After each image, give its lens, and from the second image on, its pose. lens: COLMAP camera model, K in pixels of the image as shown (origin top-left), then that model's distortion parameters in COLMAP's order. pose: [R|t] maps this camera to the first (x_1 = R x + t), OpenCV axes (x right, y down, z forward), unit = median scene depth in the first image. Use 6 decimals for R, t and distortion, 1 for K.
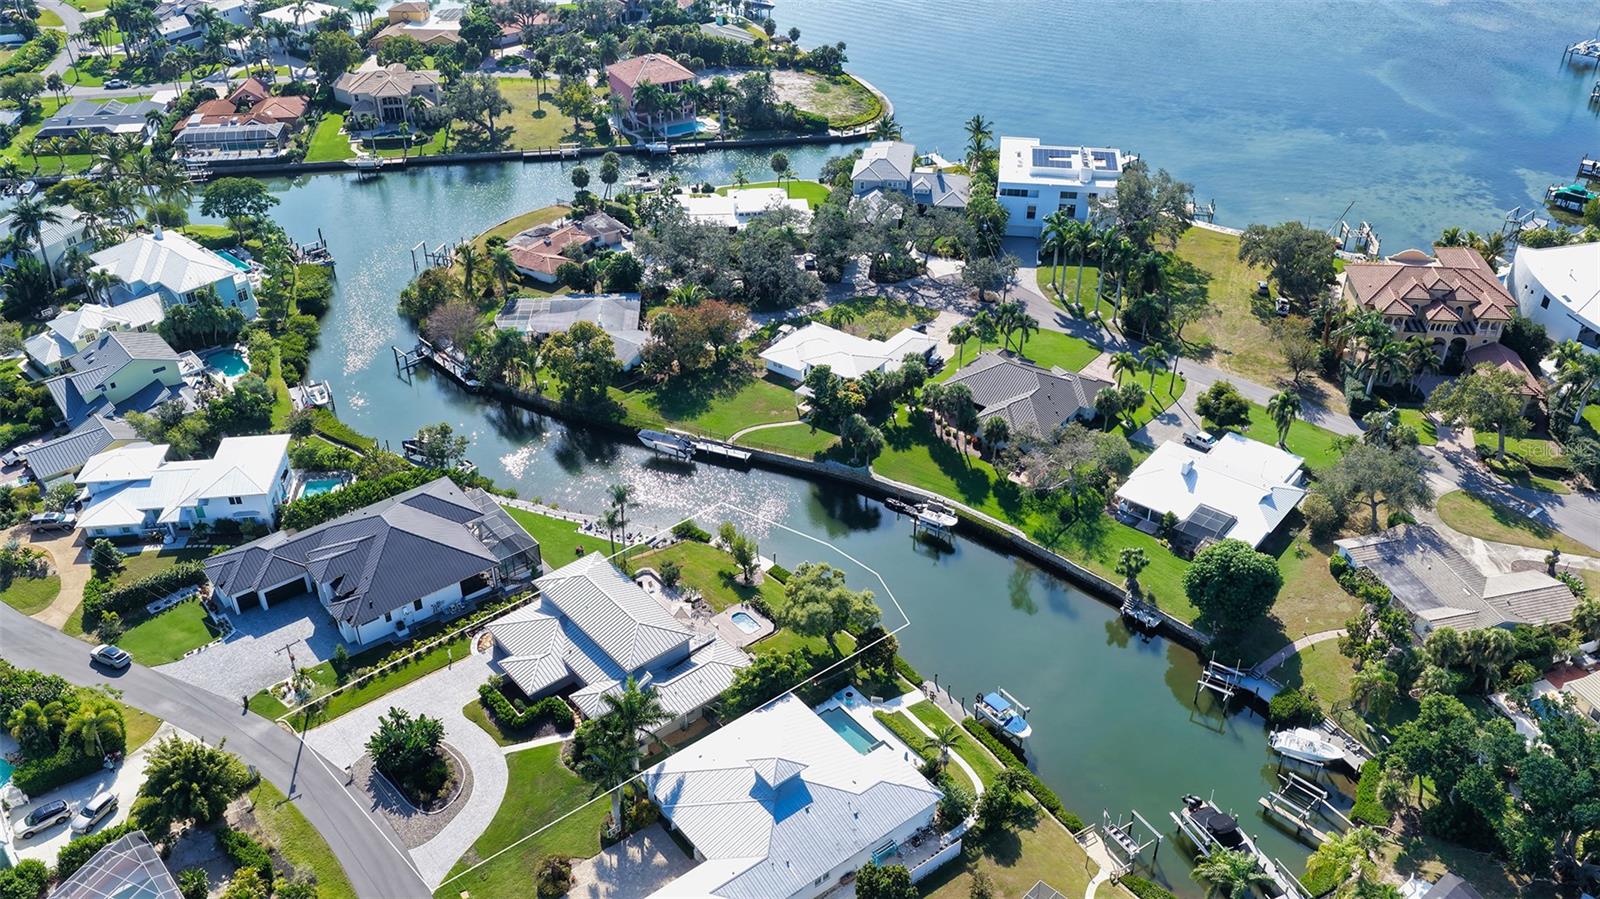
lens RADIAL K [[1321.4, 0, 800.0], [0, 1321.4, 449.5], [0, 0, 1]] dist [-0.006440, 0.004655]
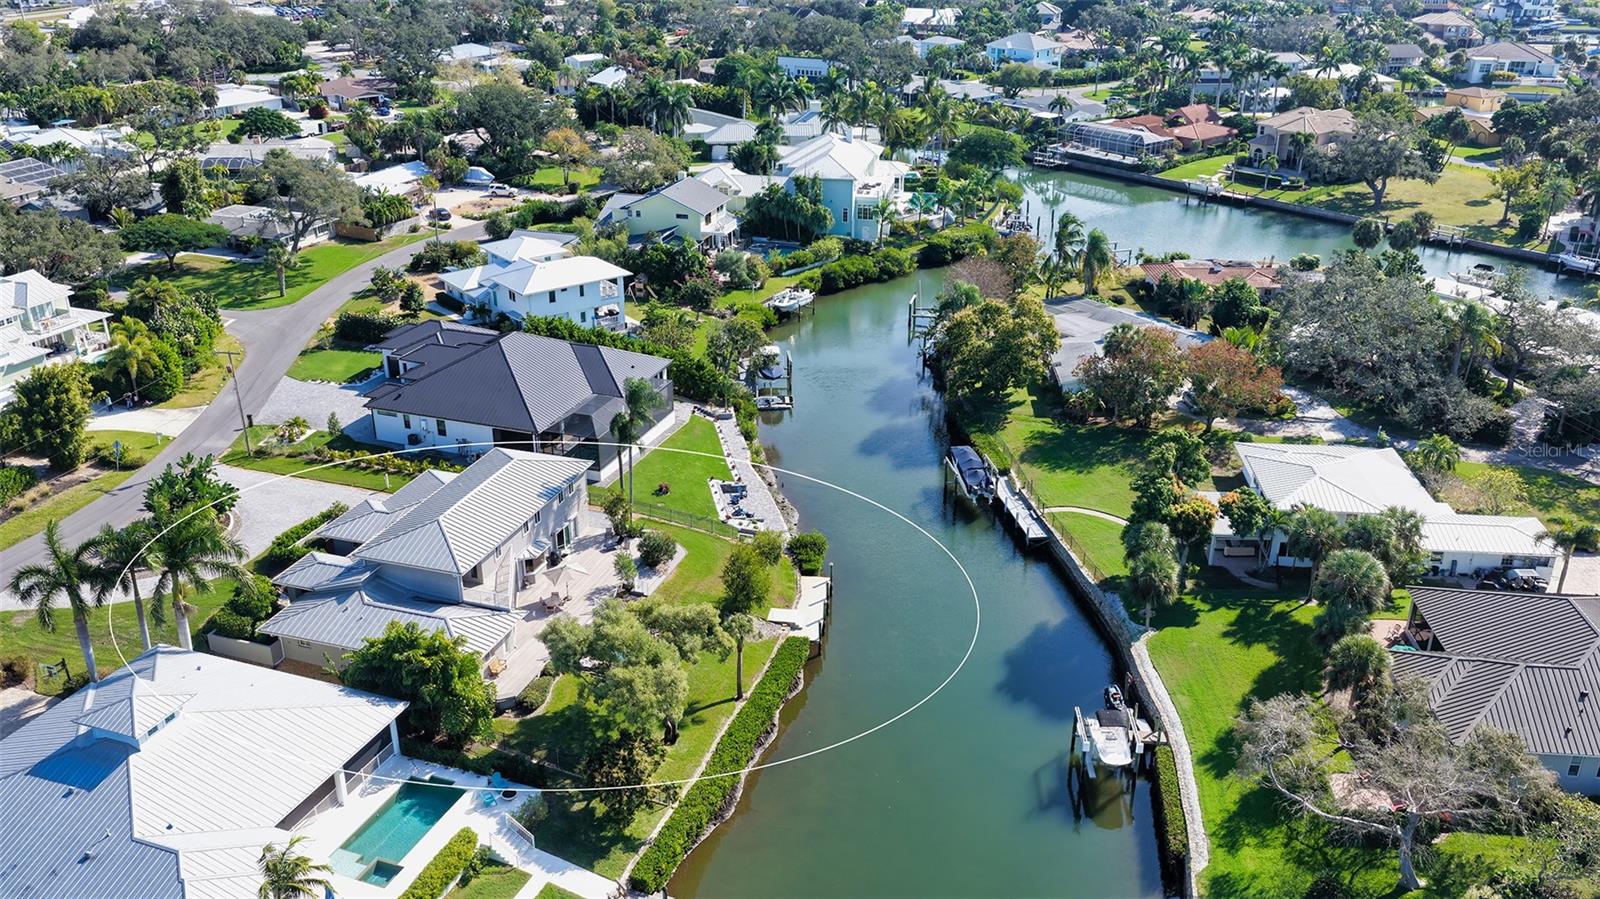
lens RADIAL K [[1321.4, 0, 800.0], [0, 1321.4, 449.5], [0, 0, 1]] dist [-0.006440, 0.004655]
pose [[0.527320, 0.344997, -0.776473, 0.351476], [-0.469215, 0.880112, 0.072390, -0.022376], [0.708357, 0.326160, 0.625979, 0.536533]]
